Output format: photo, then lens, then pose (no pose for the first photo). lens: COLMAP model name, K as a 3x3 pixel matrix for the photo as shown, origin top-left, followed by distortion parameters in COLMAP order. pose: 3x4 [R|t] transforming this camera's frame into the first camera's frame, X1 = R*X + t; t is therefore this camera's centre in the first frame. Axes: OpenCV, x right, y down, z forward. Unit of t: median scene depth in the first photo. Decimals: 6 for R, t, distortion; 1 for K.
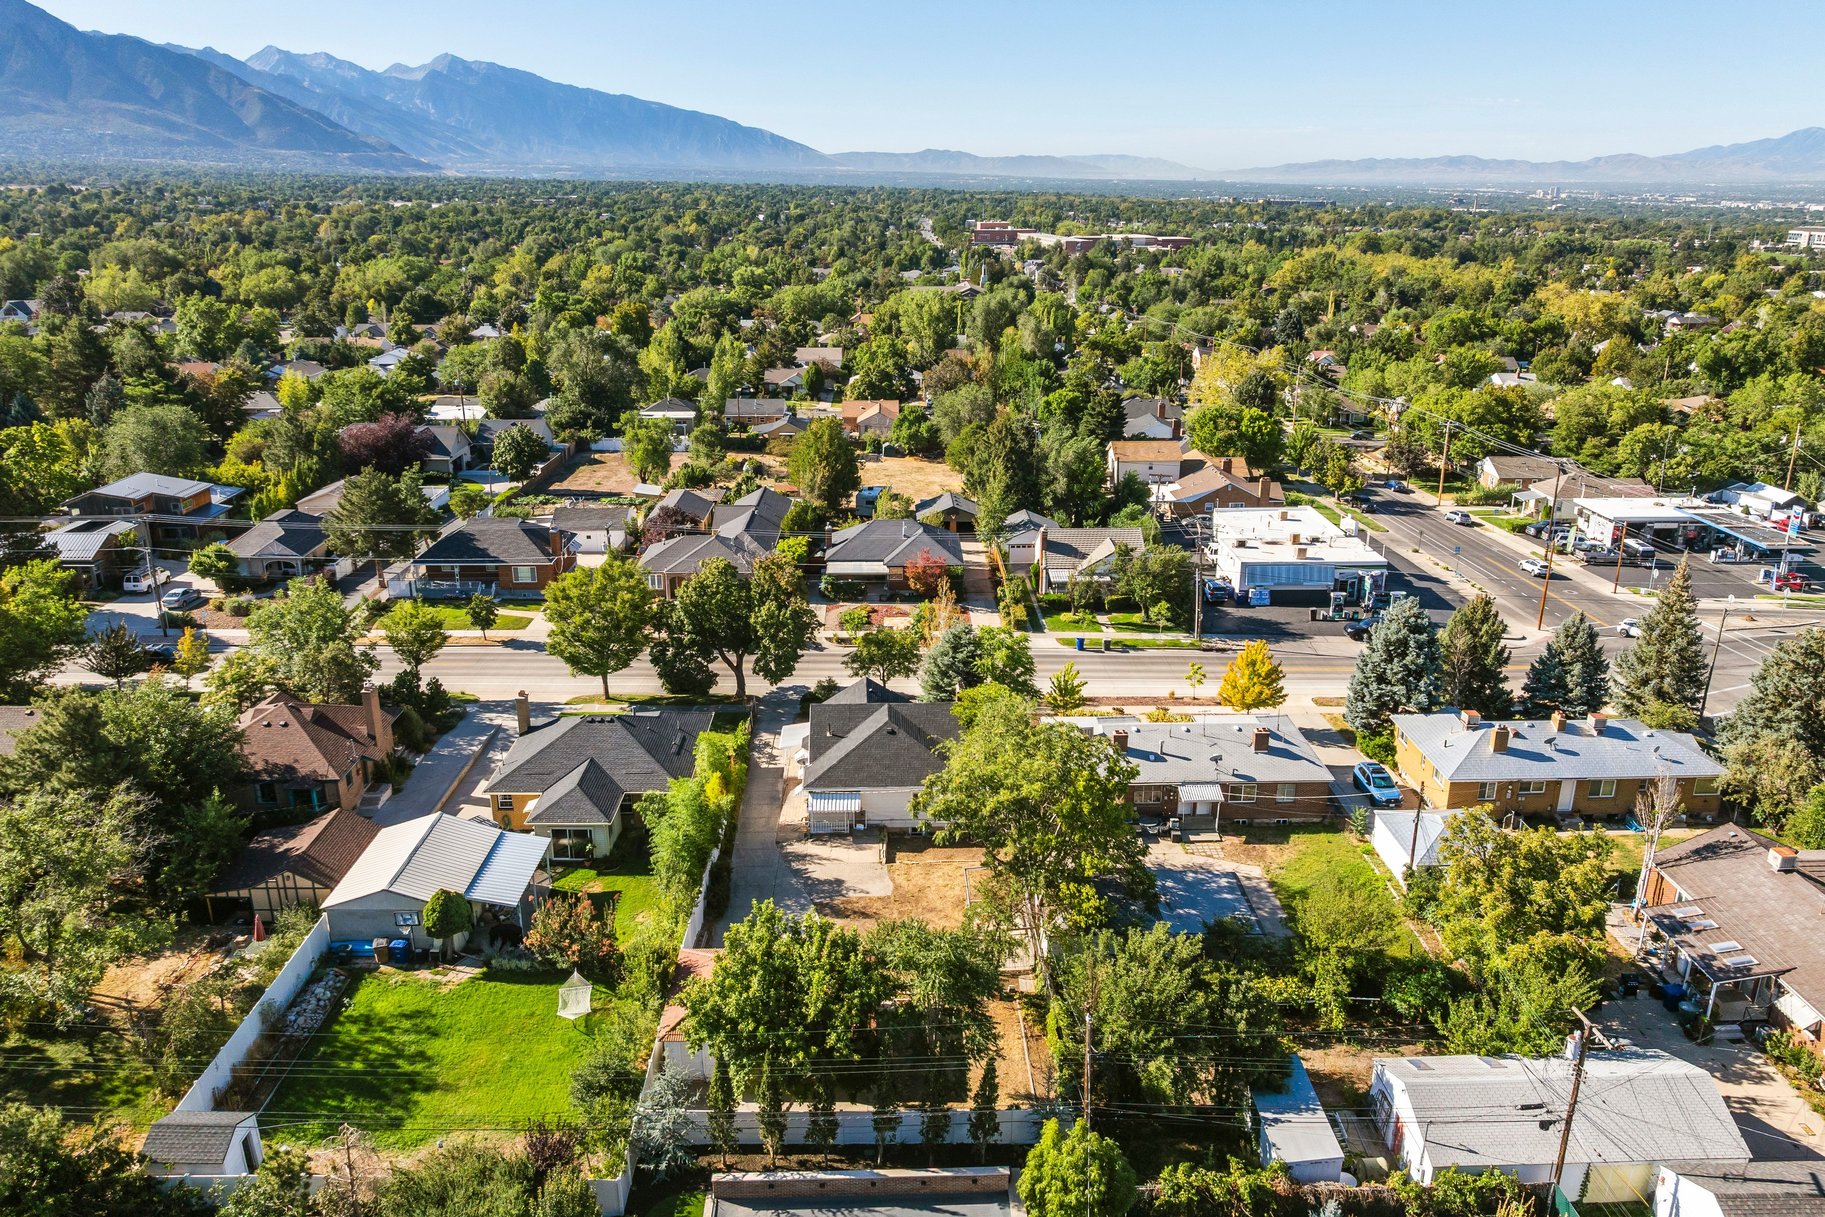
lens RADIAL K [[1305.5, 0, 930.1], [0, 1305.5, 606.6], [0, 0, 1]] dist [-0.043777, 0.014758]
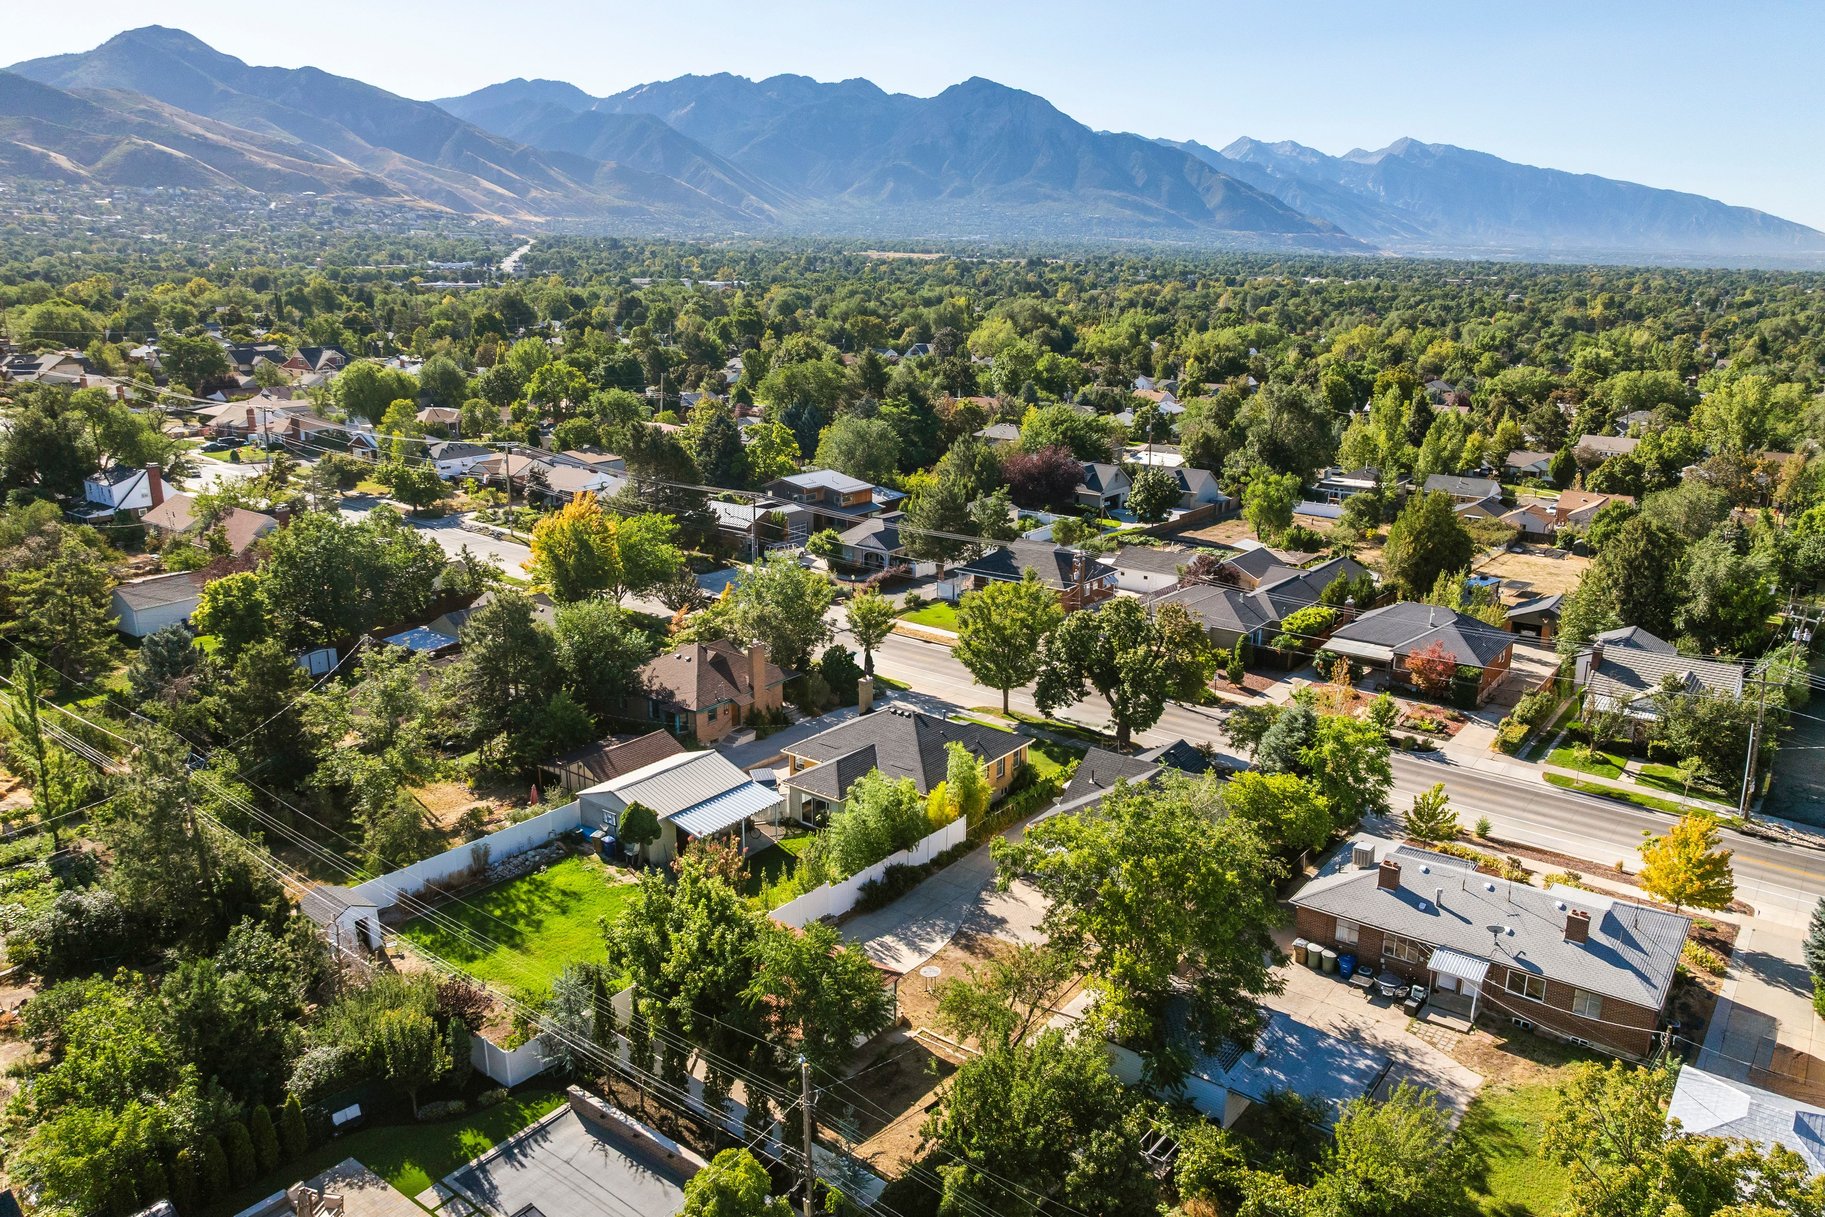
lens RADIAL K [[1305.5, 0, 917.0], [0, 1305.5, 612.9], [0, 0, 1]] dist [-0.043777, 0.014758]
pose [[0.771050, 0.163840, -0.615336, 0.250903], [-0.197132, 0.980277, 0.013991, -0.006345], [0.605492, 0.110514, 0.788141, 0.108857]]
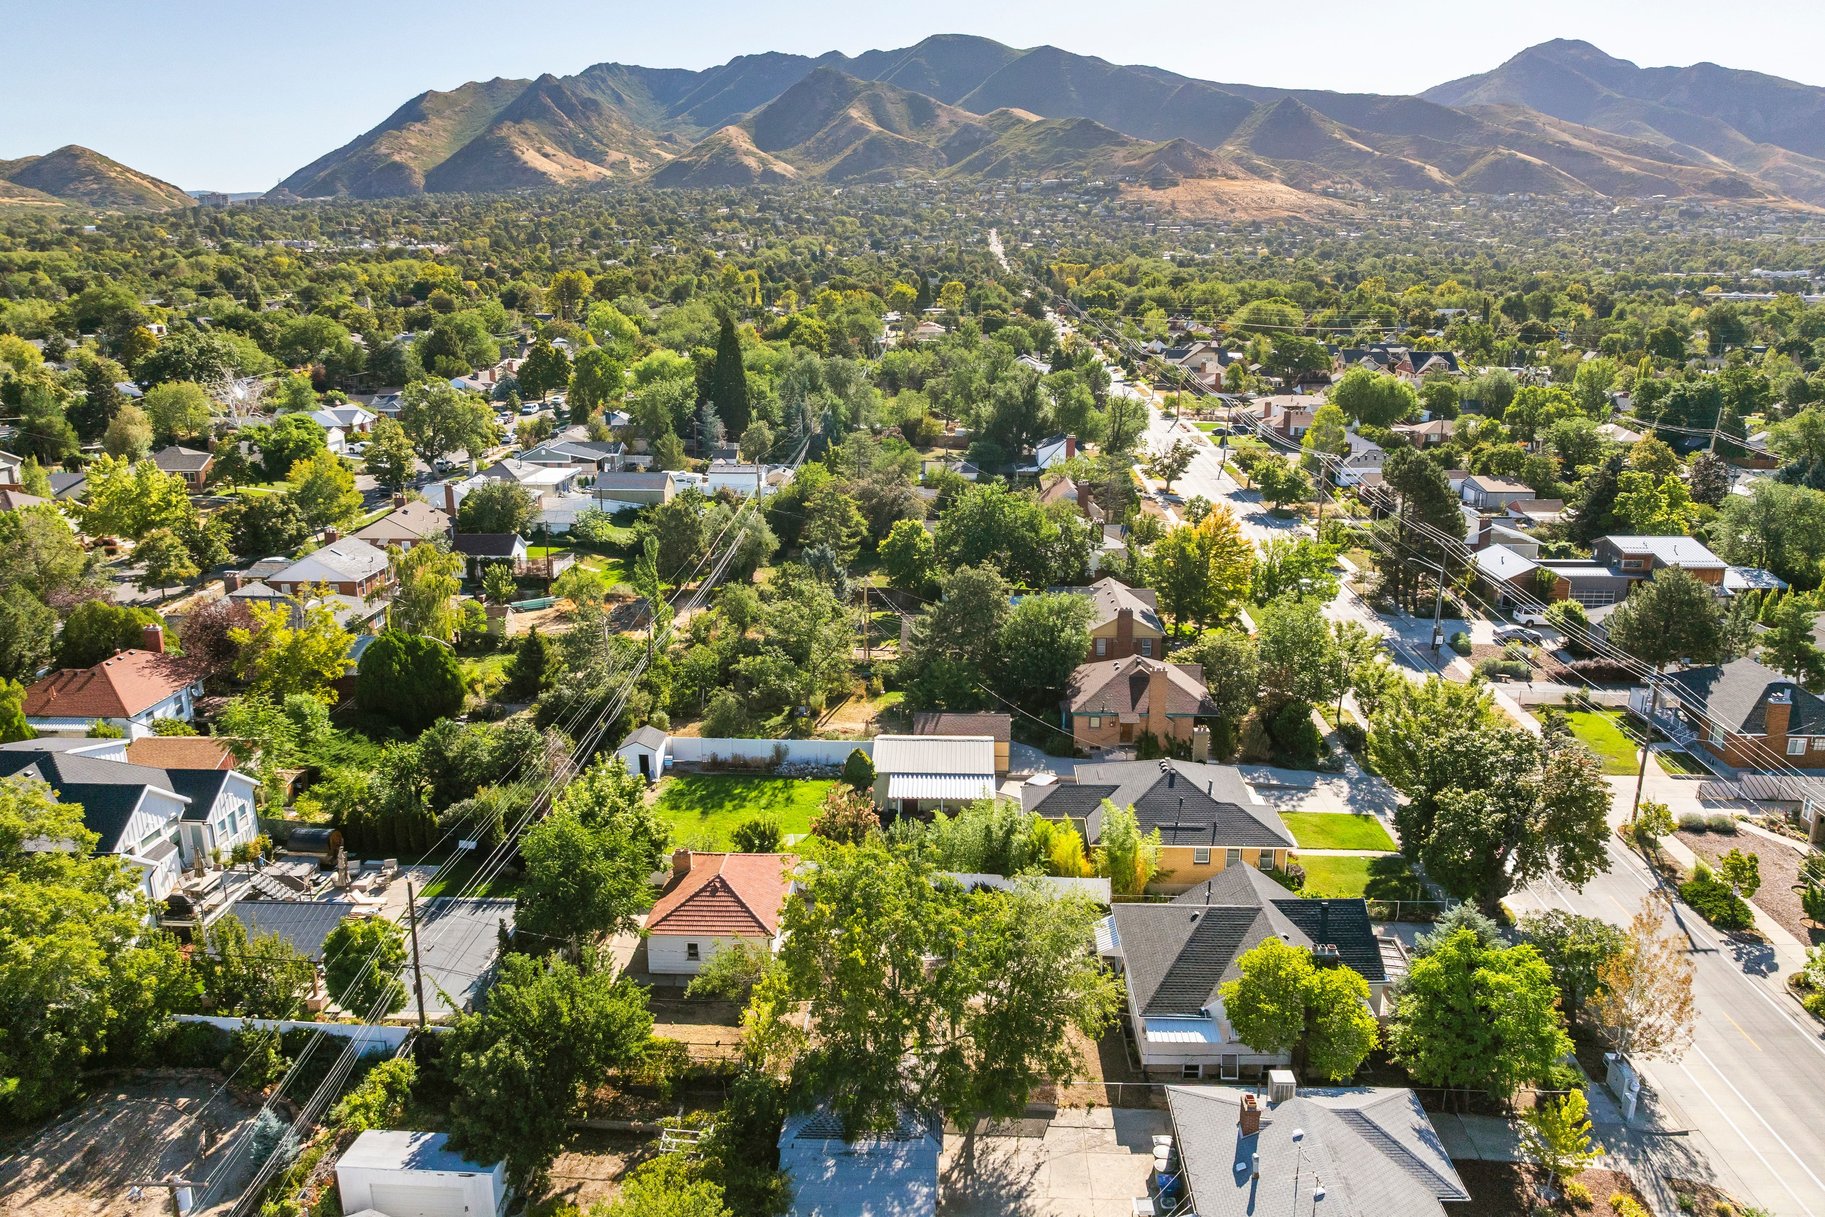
lens RADIAL K [[1305.5, 0, 910.0], [0, 1305.5, 599.9], [0, 0, 1]] dist [-0.043777, 0.014758]
pose [[-0.085275, 0.244551, -0.965879, 0.442384], [-0.307430, 0.915652, 0.258976, -0.145165], [0.947742, 0.319024, -0.002900, 0.502567]]
